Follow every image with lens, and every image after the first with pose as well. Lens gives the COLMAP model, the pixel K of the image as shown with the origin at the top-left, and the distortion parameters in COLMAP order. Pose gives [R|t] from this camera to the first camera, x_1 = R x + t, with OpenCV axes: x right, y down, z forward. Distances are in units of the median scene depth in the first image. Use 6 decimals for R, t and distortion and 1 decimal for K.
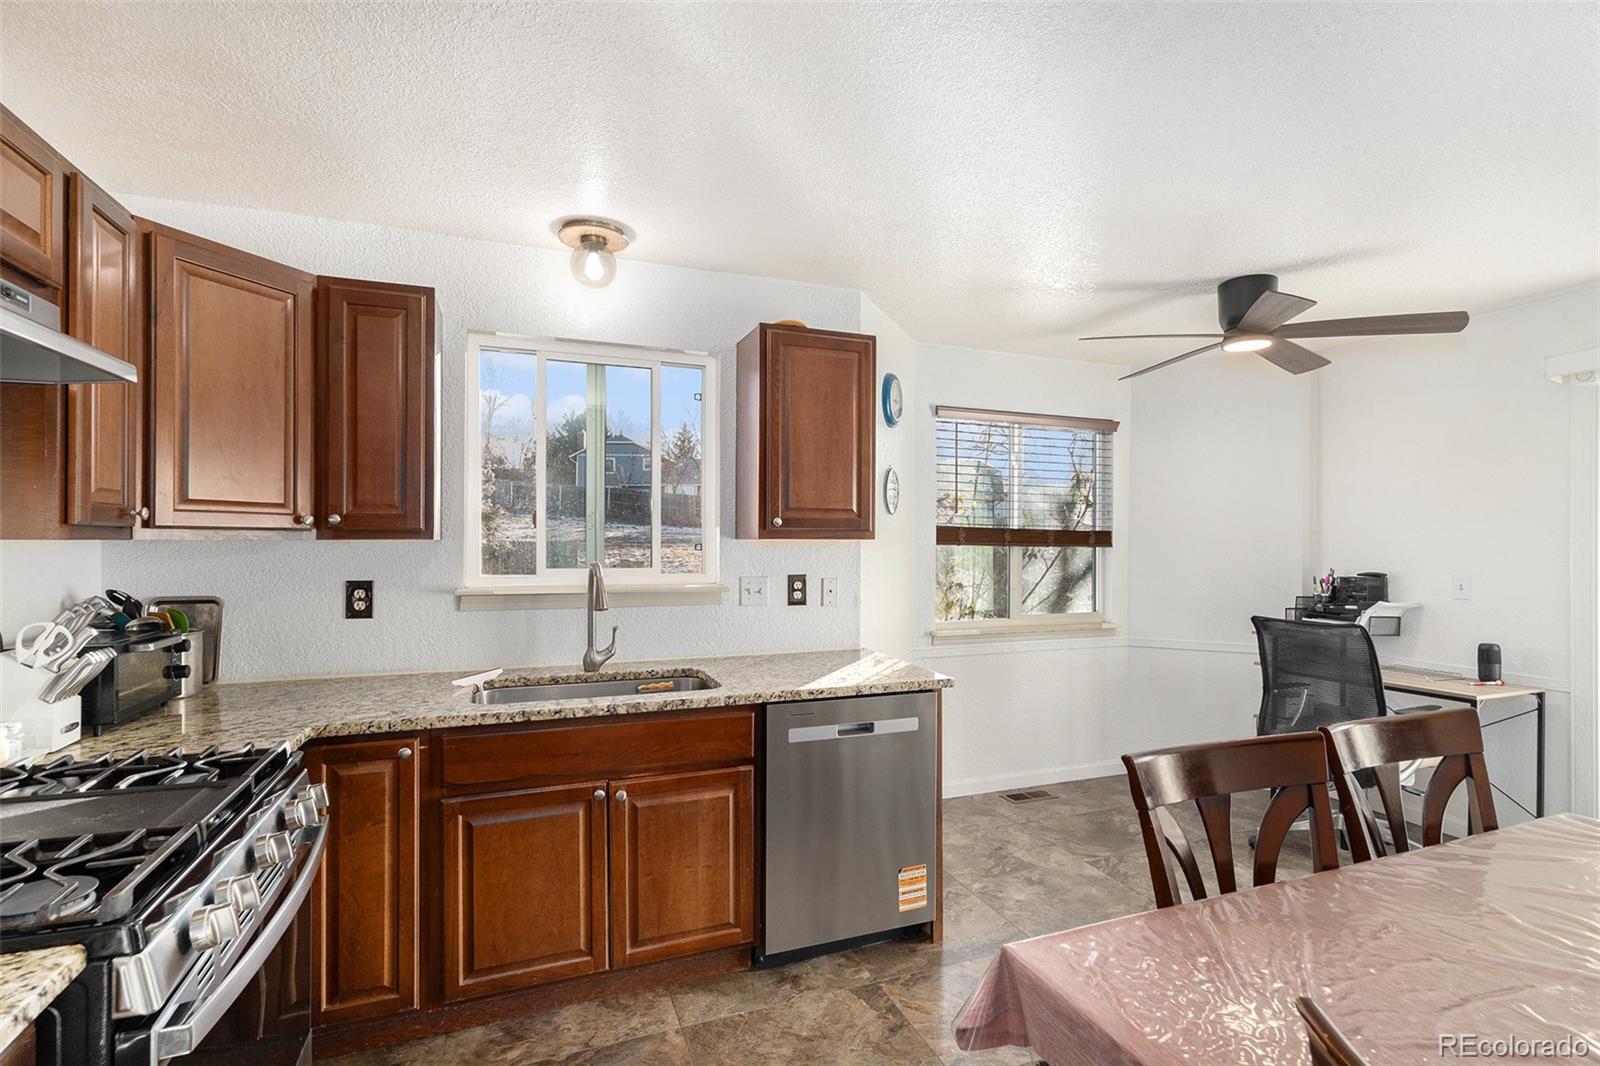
lens RADIAL K [[752.9, 0, 834.7], [0, 752.9, 532.6], [0, 0, 1]] dist [0.003984, 0.000044]
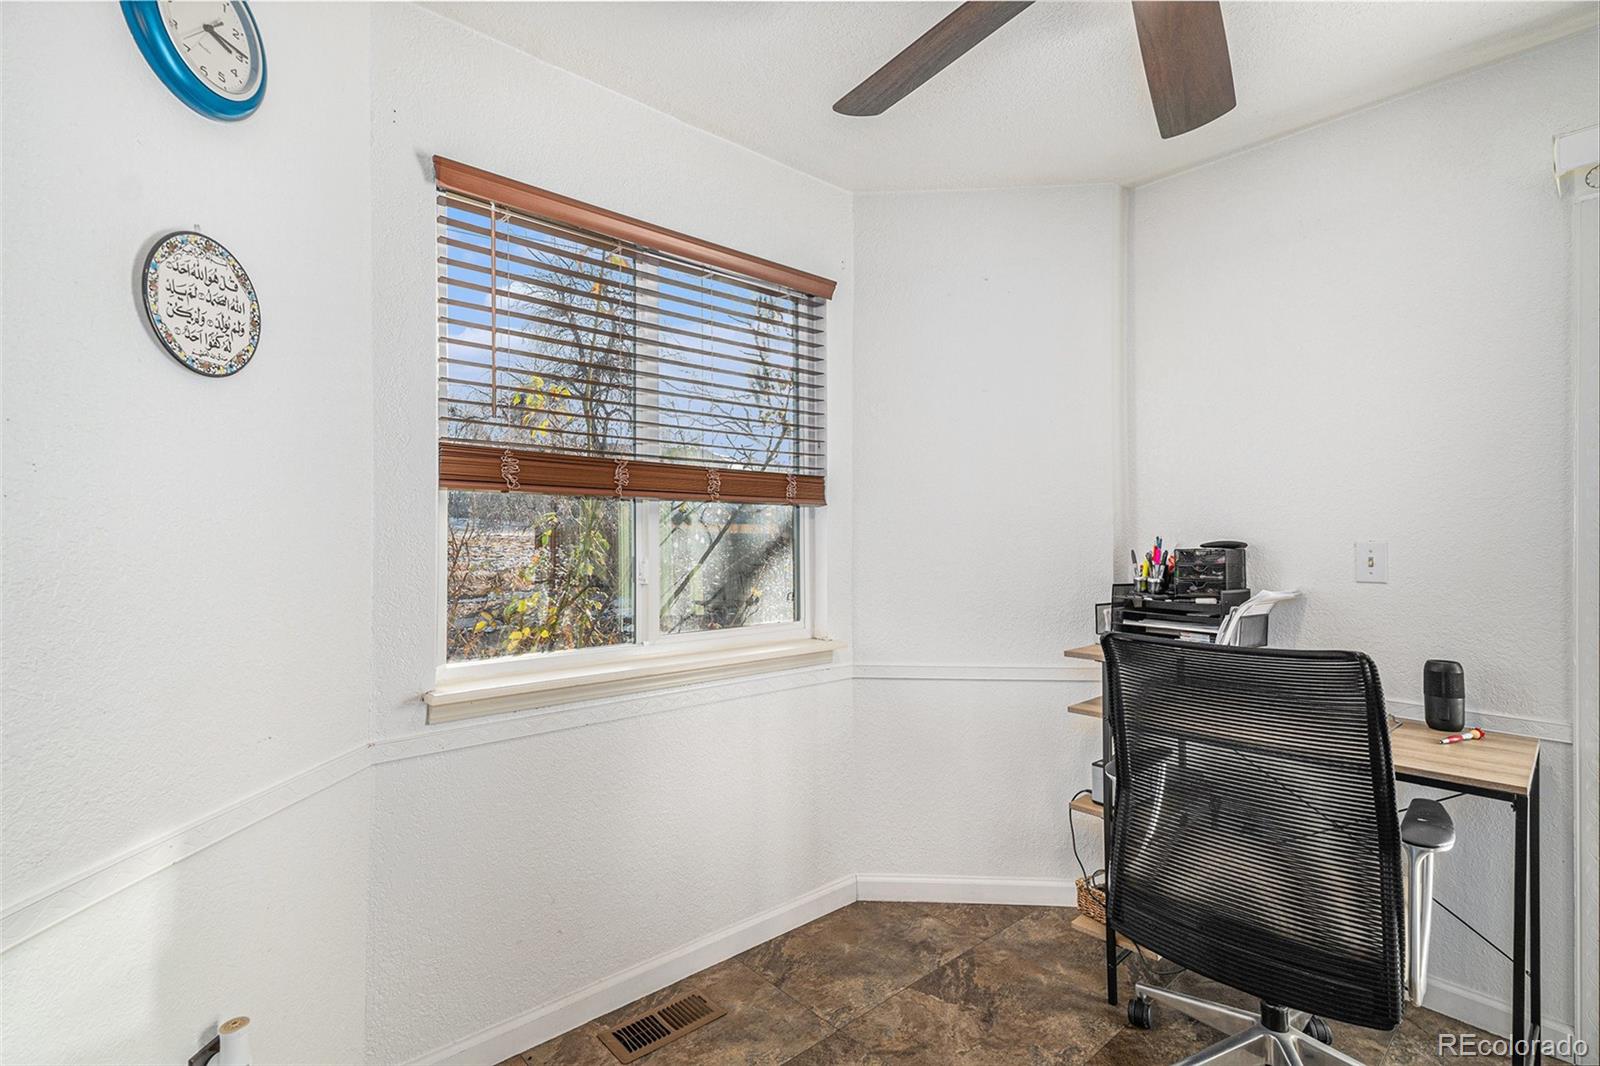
lens RADIAL K [[752.9, 0, 799.5], [0, 752.9, 531.2], [0, 0, 1]] dist [0.003984, 0.000044]
pose [[0.949495, -0.007358, 0.313696, 0.185003], [0.007783, 0.999970, -0.000102, 0.040829], [-0.313686, 0.002538, 0.949523, 0.506853]]
